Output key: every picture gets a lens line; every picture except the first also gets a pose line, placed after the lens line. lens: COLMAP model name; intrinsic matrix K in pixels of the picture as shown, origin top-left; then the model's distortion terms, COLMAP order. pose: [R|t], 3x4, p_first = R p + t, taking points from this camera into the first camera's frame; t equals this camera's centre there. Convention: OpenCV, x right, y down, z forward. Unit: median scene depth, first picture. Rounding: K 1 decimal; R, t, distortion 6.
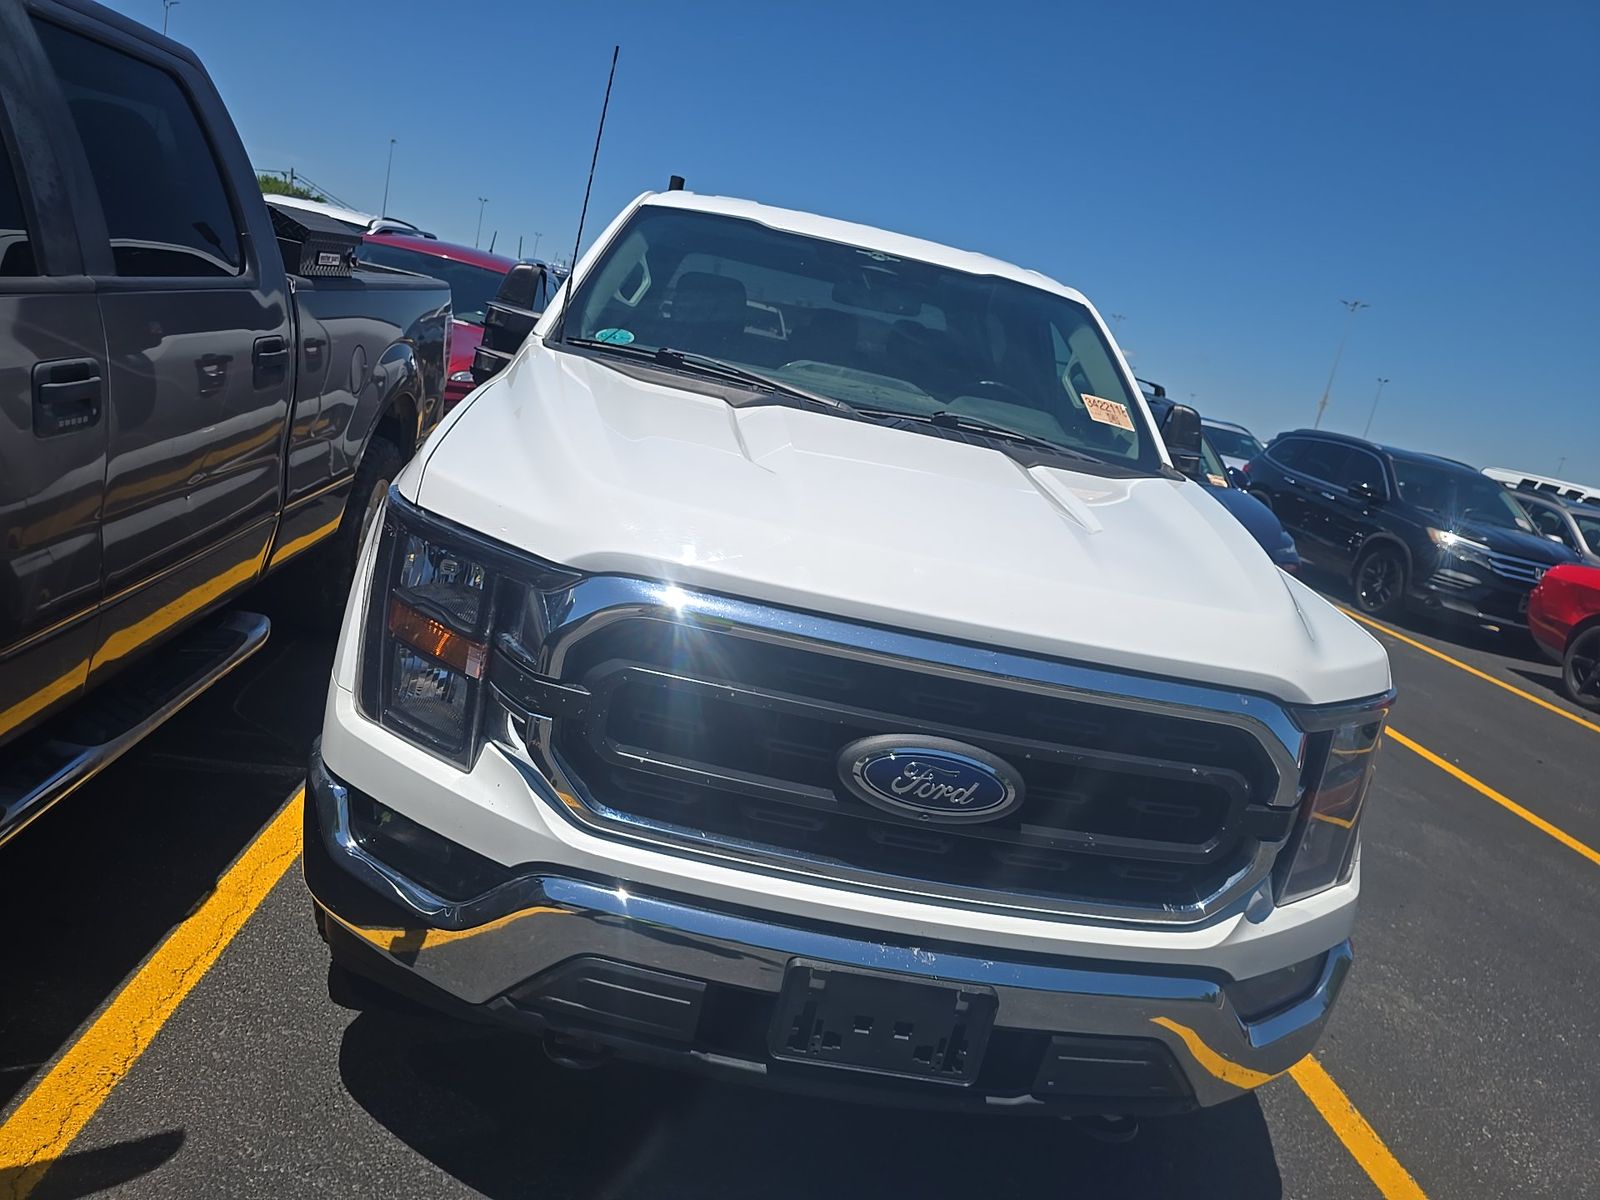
lens RADIAL K [[1070.8, 0, 785.4], [0, 1070.8, 599.7], [0, 0, 1]] dist [0.042241, -0.042916]
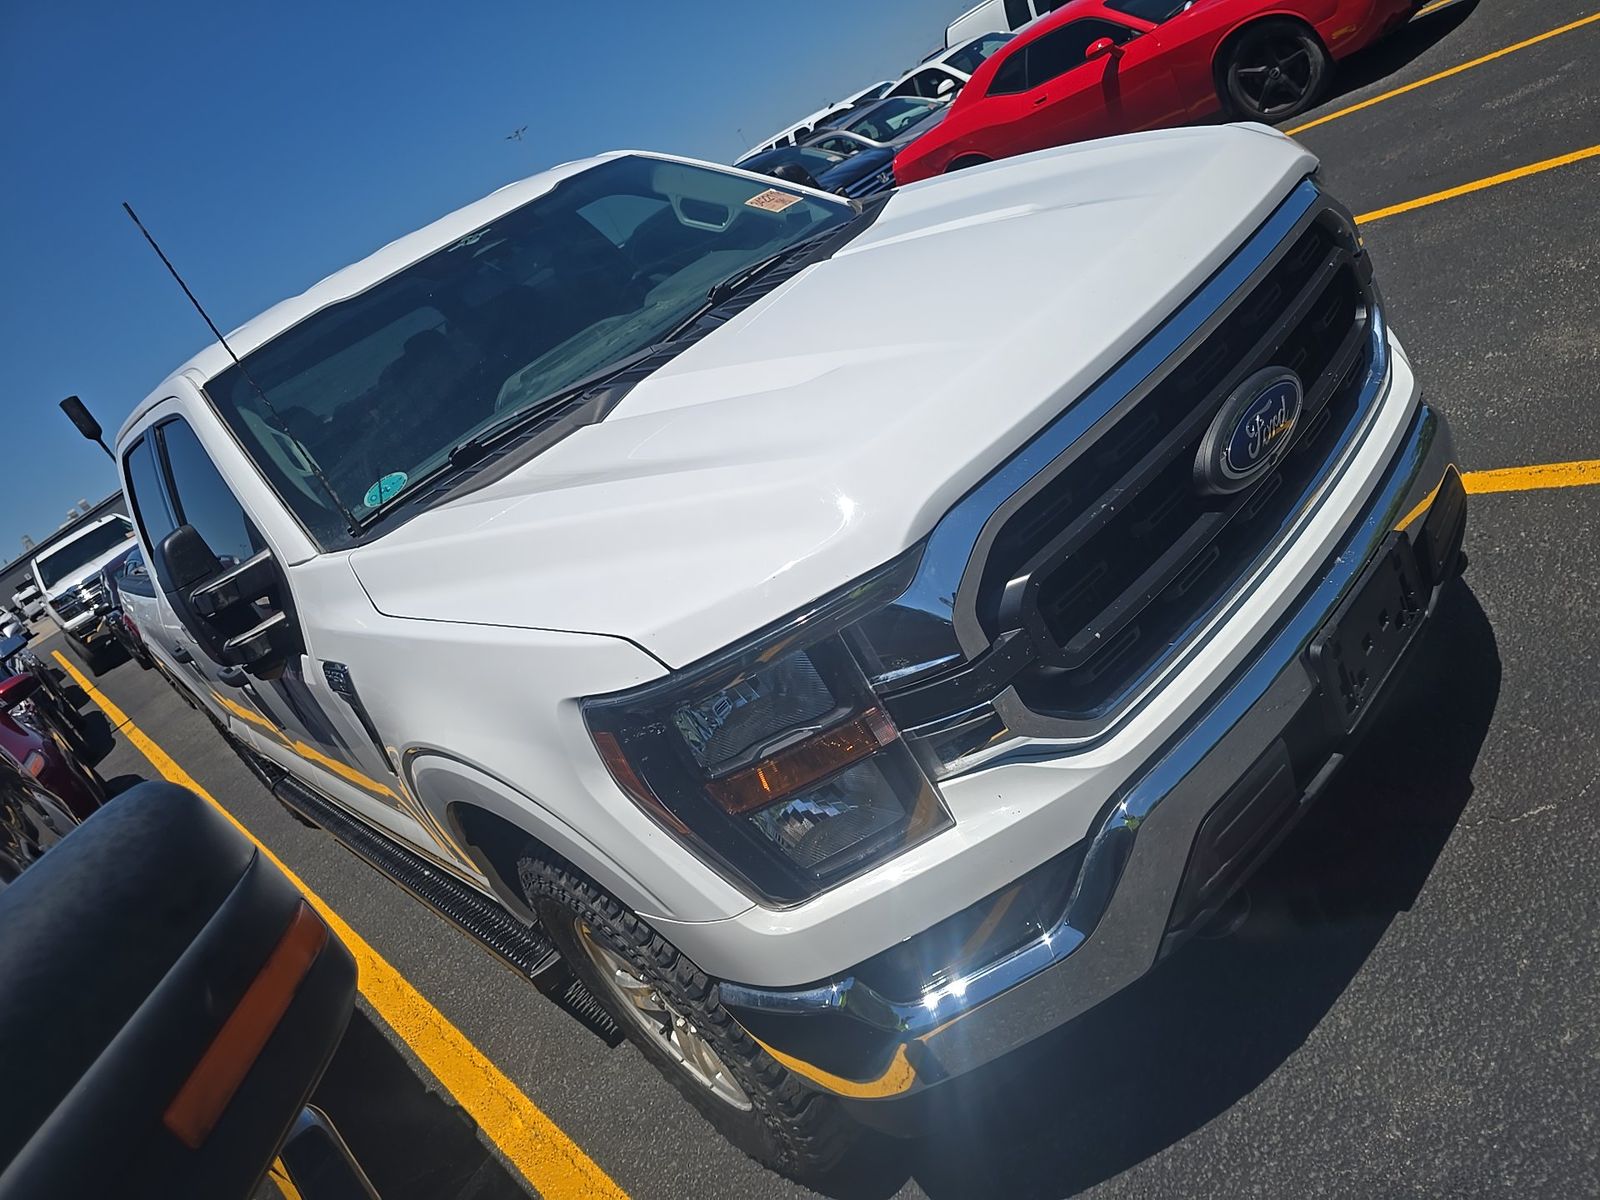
lens RADIAL K [[1070.8, 0, 799.6], [0, 1070.8, 601.2], [0, 0, 1]] dist [0.042241, -0.042916]
pose [[0.576808, -0.743418, 0.338560, -0.322433], [0.723325, 0.657410, 0.211219, -0.137825], [-0.379596, 0.123057, 0.916932, 0.152228]]
